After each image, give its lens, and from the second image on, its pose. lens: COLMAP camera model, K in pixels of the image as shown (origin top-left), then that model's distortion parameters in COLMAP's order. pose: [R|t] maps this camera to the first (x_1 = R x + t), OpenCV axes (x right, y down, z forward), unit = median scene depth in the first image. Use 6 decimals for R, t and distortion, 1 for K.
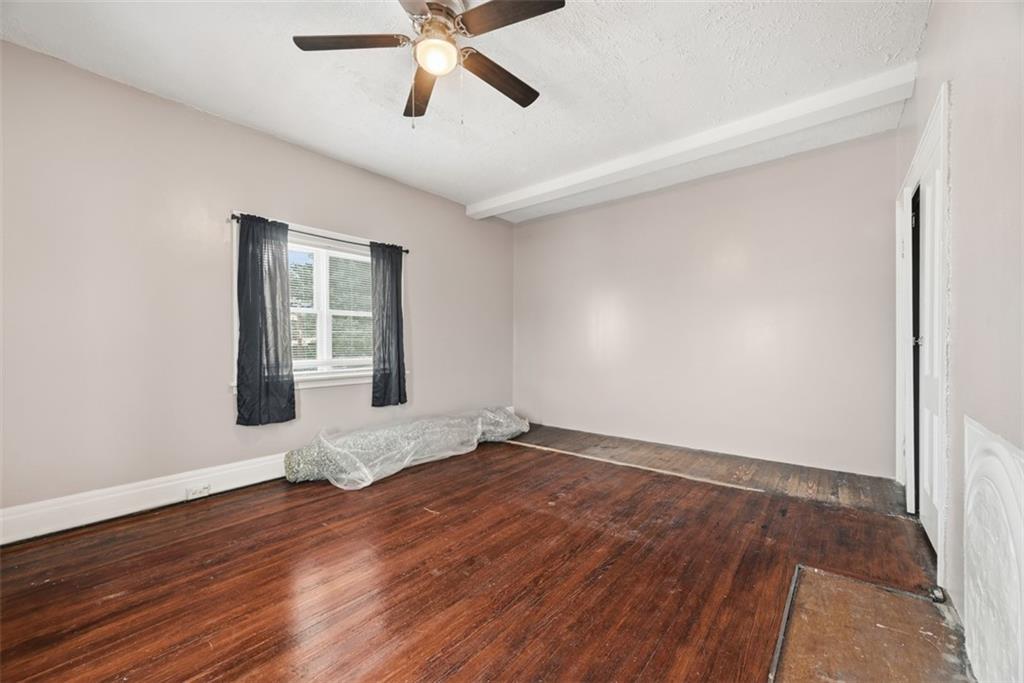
lens RADIAL K [[408.5, 0, 500.9], [0, 408.5, 343.1], [0, 0, 1]] dist [0.001162, 0.000220]
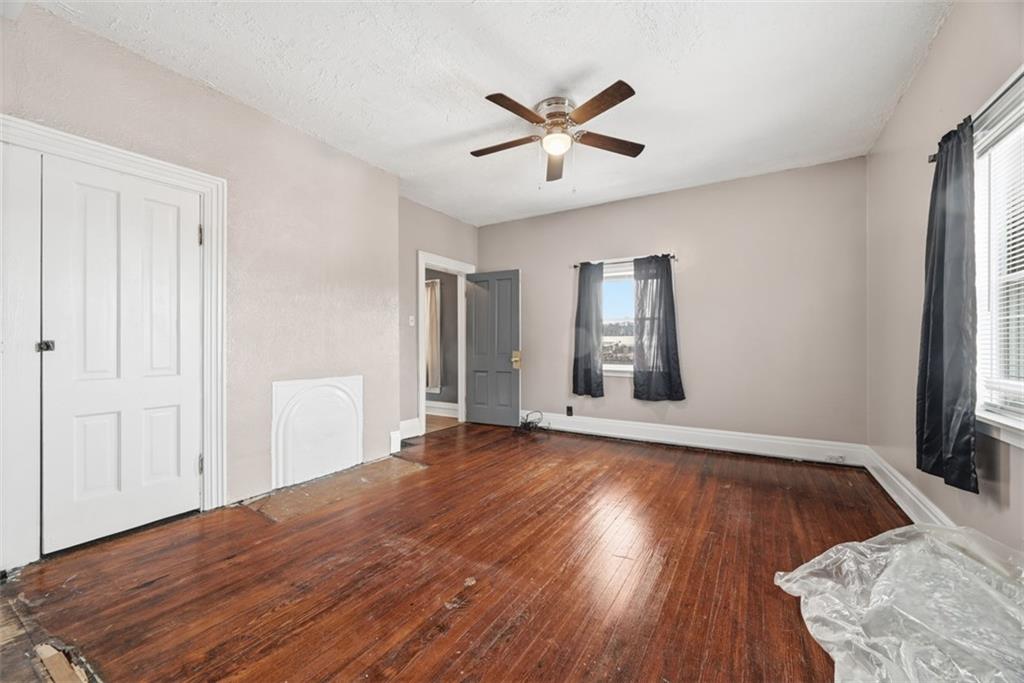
lens RADIAL K [[408.5, 0, 500.9], [0, 408.5, 343.1], [0, 0, 1]] dist [0.001162, 0.000220]
pose [[-0.990816, 0.005037, -0.135125, 0.186308], [0.004889, 0.999987, 0.001427, -0.004000], [0.135131, 0.000753, -0.990827, 1.910556]]
